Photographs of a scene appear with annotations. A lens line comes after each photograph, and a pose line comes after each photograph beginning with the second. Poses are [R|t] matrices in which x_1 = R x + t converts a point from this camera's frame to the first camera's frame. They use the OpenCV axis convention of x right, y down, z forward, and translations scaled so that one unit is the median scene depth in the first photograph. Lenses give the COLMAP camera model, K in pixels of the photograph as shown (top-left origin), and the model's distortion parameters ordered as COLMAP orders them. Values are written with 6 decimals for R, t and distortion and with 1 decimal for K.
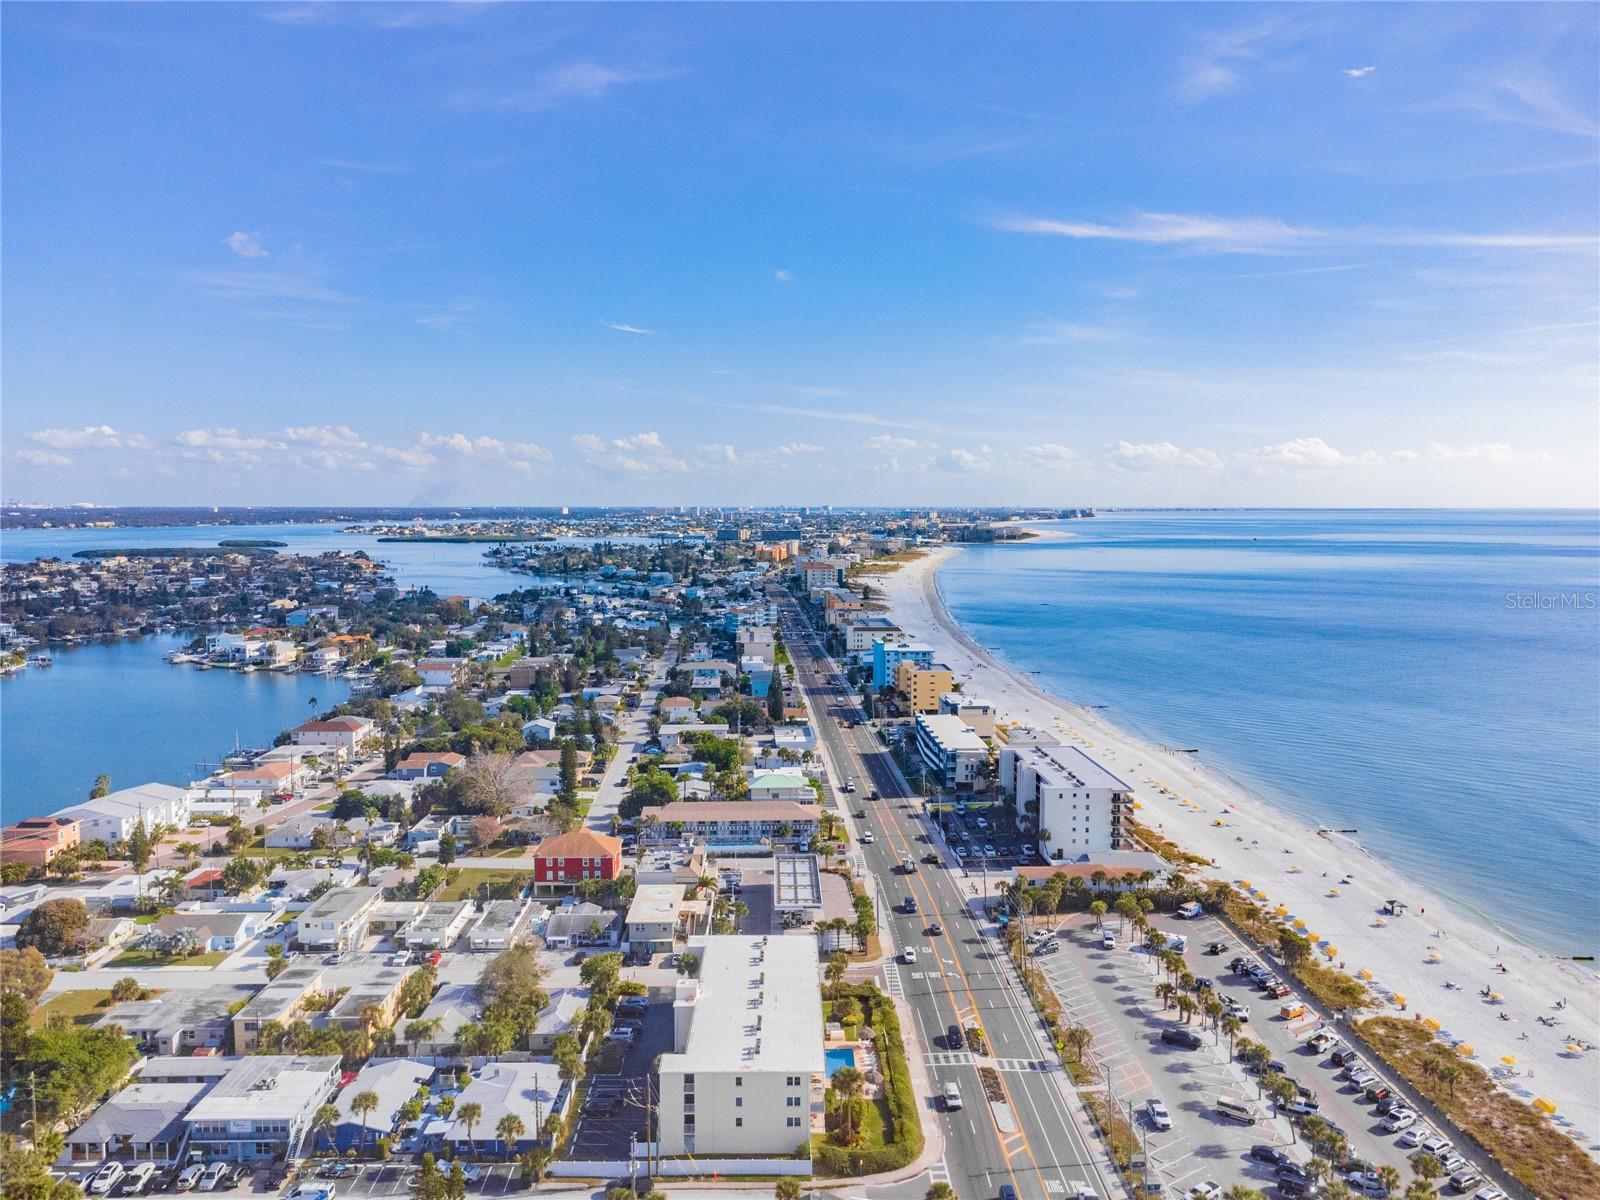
lens RADIAL K [[1196.1, 0, 796.2], [0, 1196.1, 580.8], [0, 0, 1]] dist [0.013891, 0.003094]
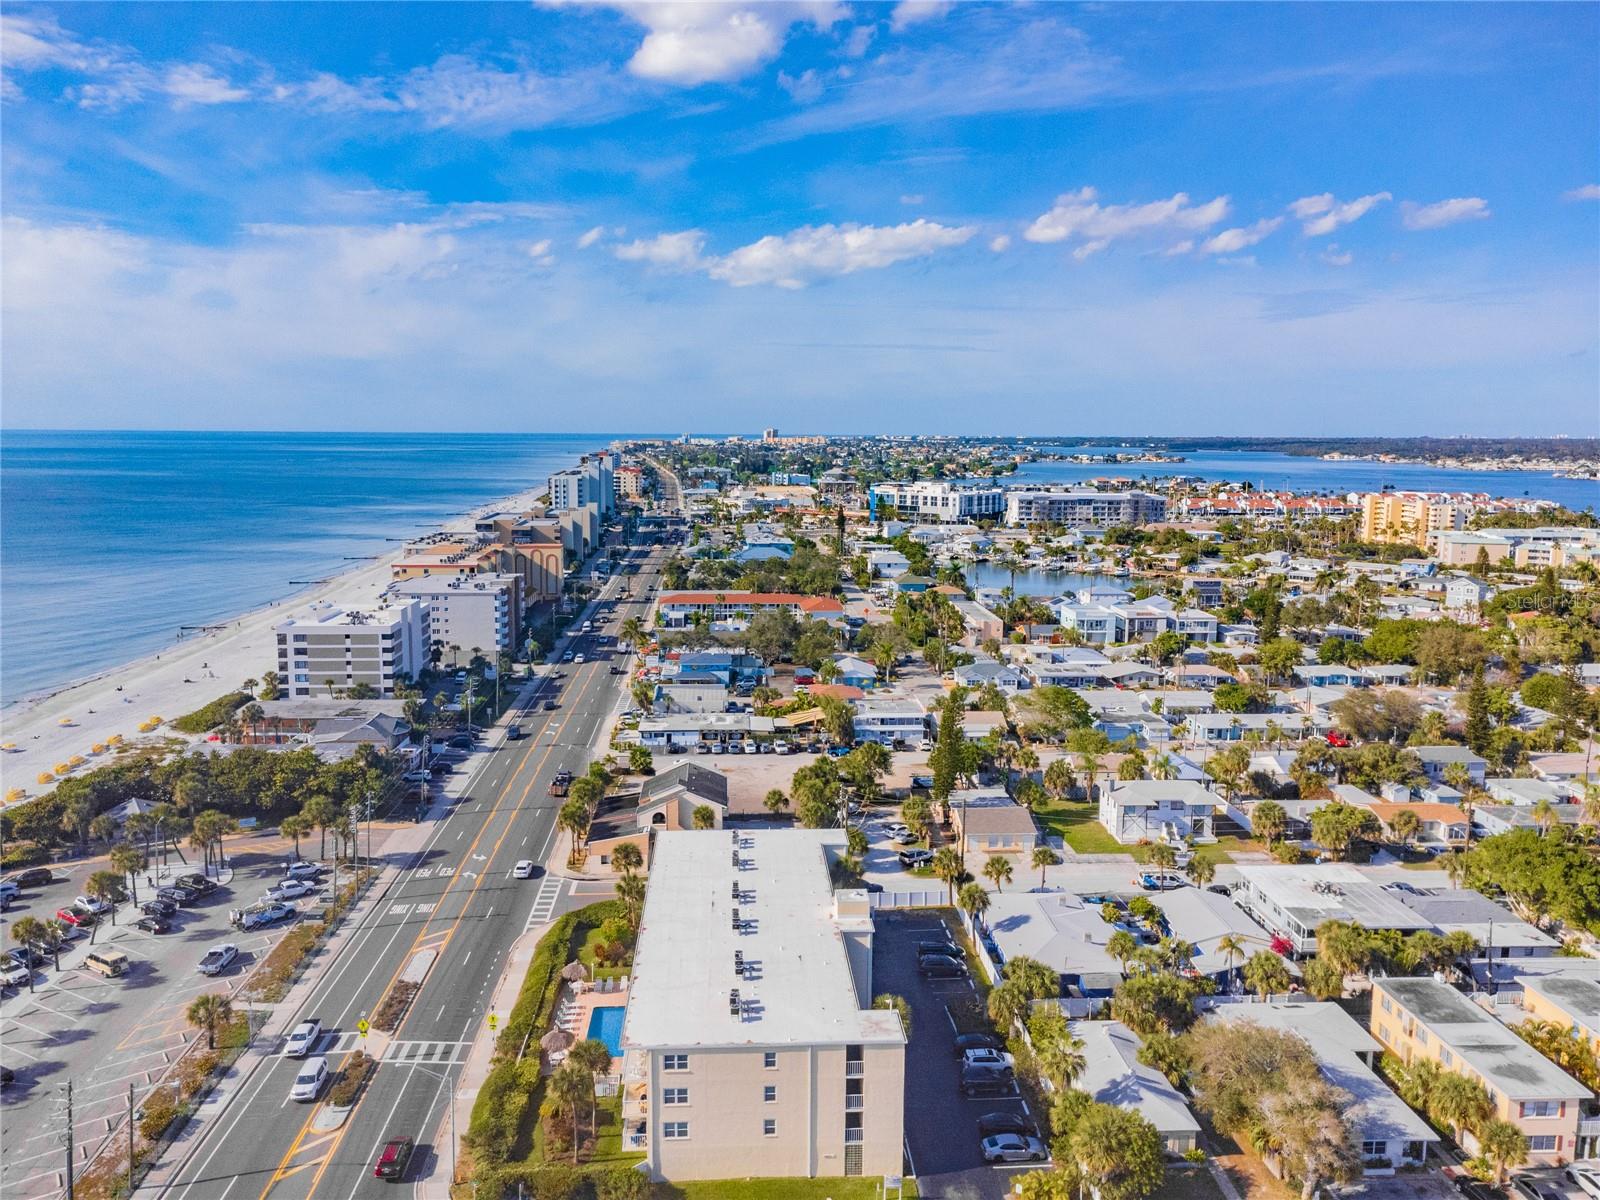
lens RADIAL K [[1196.6, 0, 804.2], [0, 1196.6, 579.3], [0, 0, 1]] dist [0.008142, -0.011607]
pose [[-0.998536, -0.001384, -0.054064, -0.021723], [-0.011805, 0.981145, 0.192912, 0.034252], [0.052778, 0.193268, -0.979725, 1.142089]]
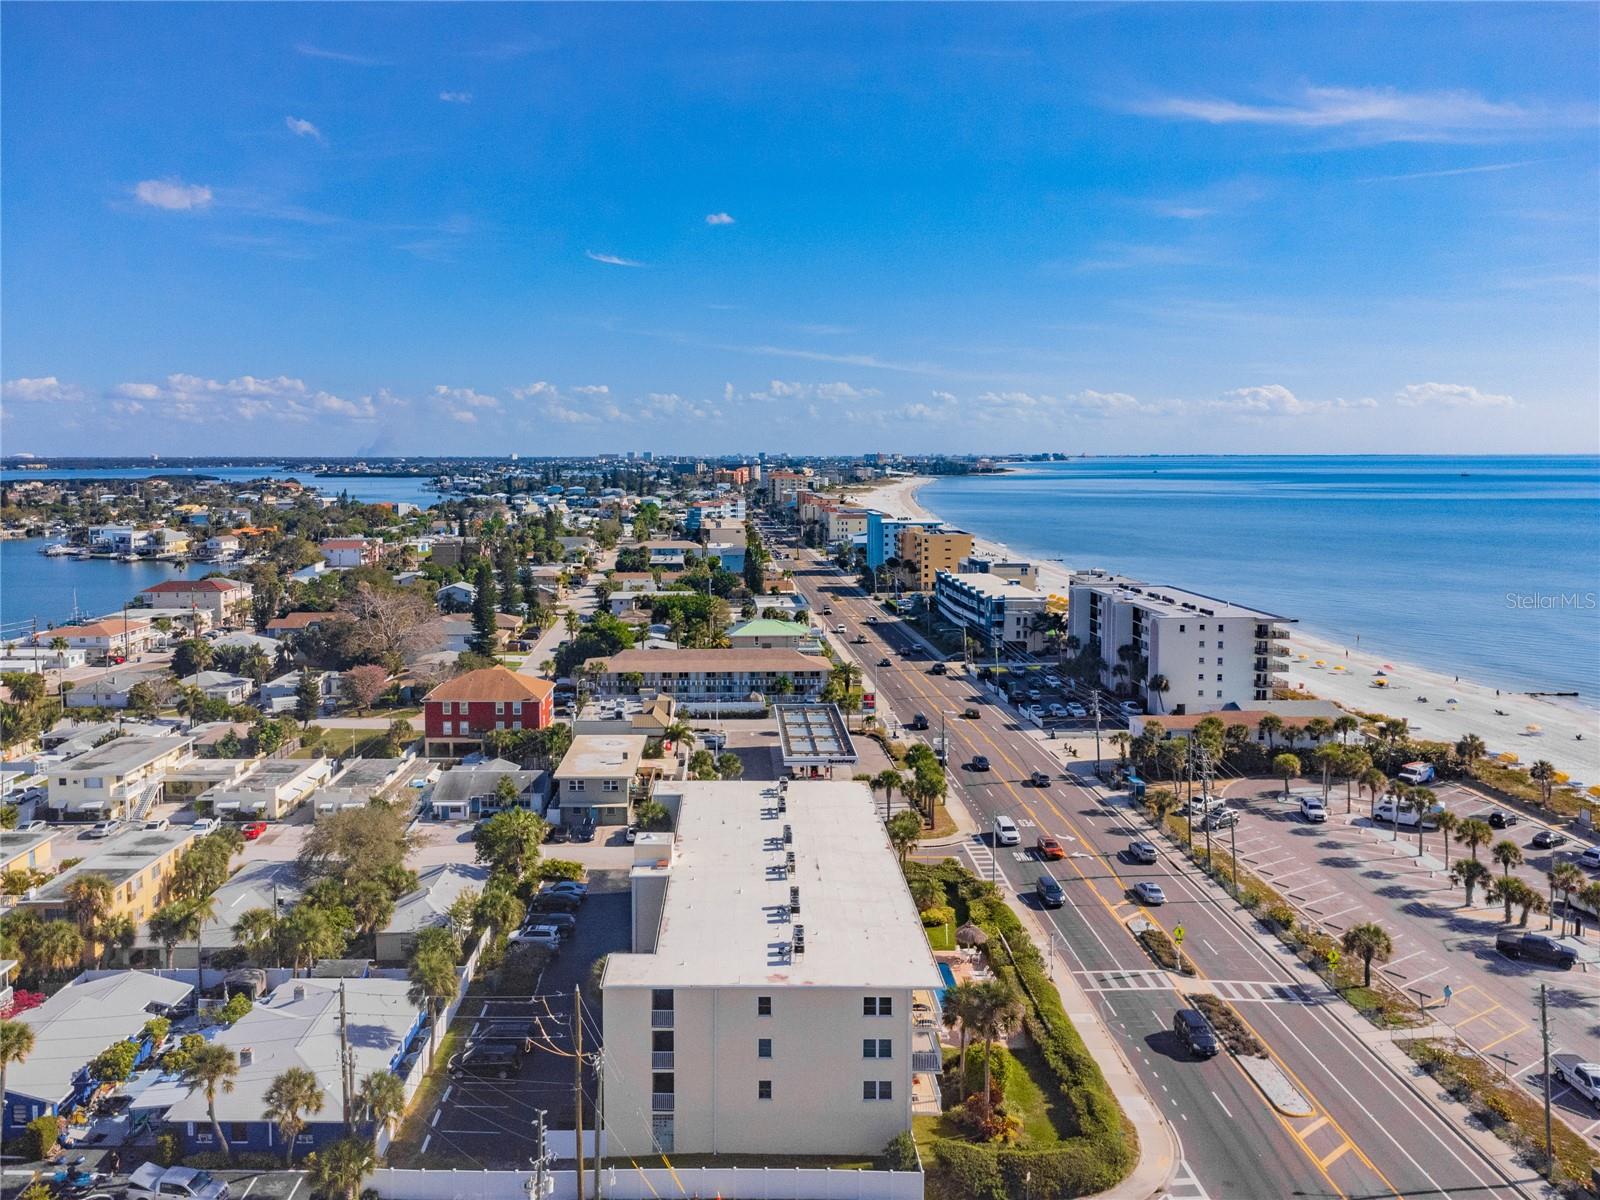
lens RADIAL K [[1233.5, 0, 724.7], [0, 1233.5, 534.3], [0, 0, 1]] dist [0.009837, 0.006329]
pose [[0.999733, -0.002743, -0.022950, -0.032431], [0.002721, 0.999996, -0.000980, 0.141090], [0.022953, 0.000917, 0.999736, 0.310354]]
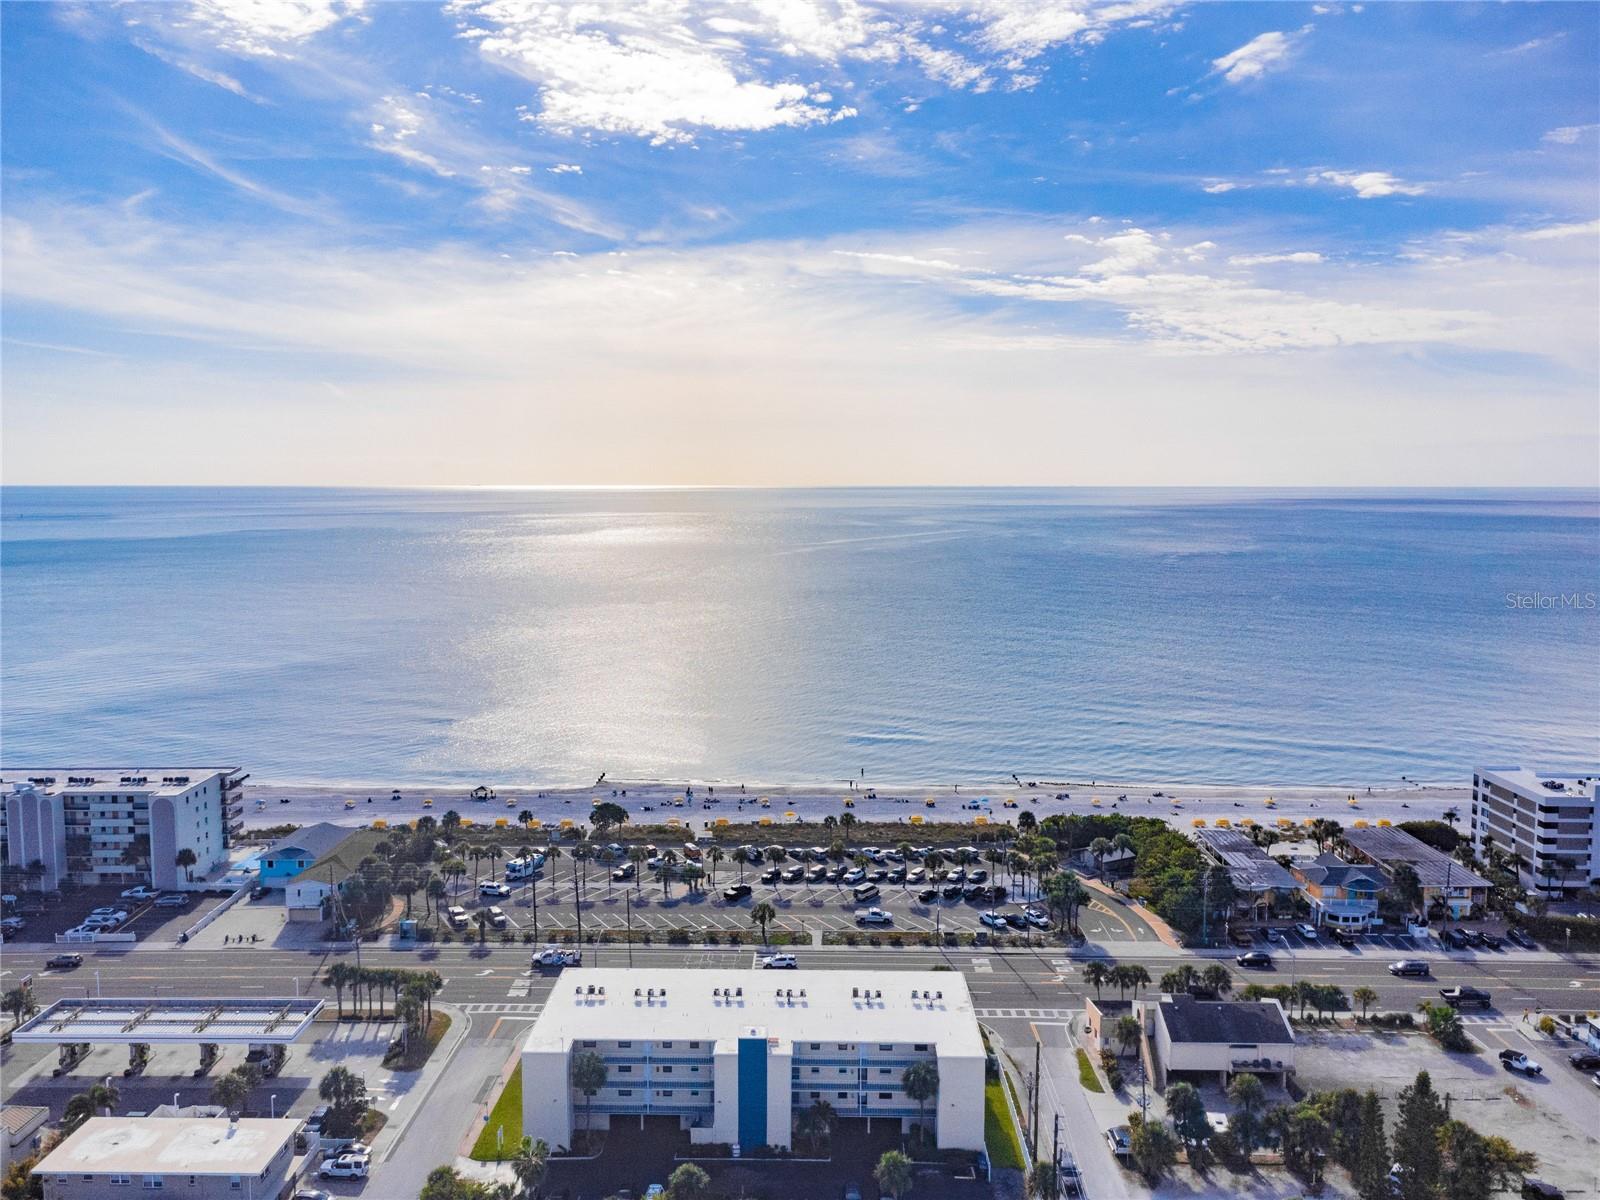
lens RADIAL K [[1188.4, 0, 779.7], [0, 1188.4, 652.4], [0, 0, 1]] dist [0.009533, 0.004858]
pose [[0.042238, -0.142008, 0.988964, -0.533403], [0.069997, 0.987836, 0.138857, 0.016273], [-0.996653, 0.063359, 0.051664, 0.671072]]
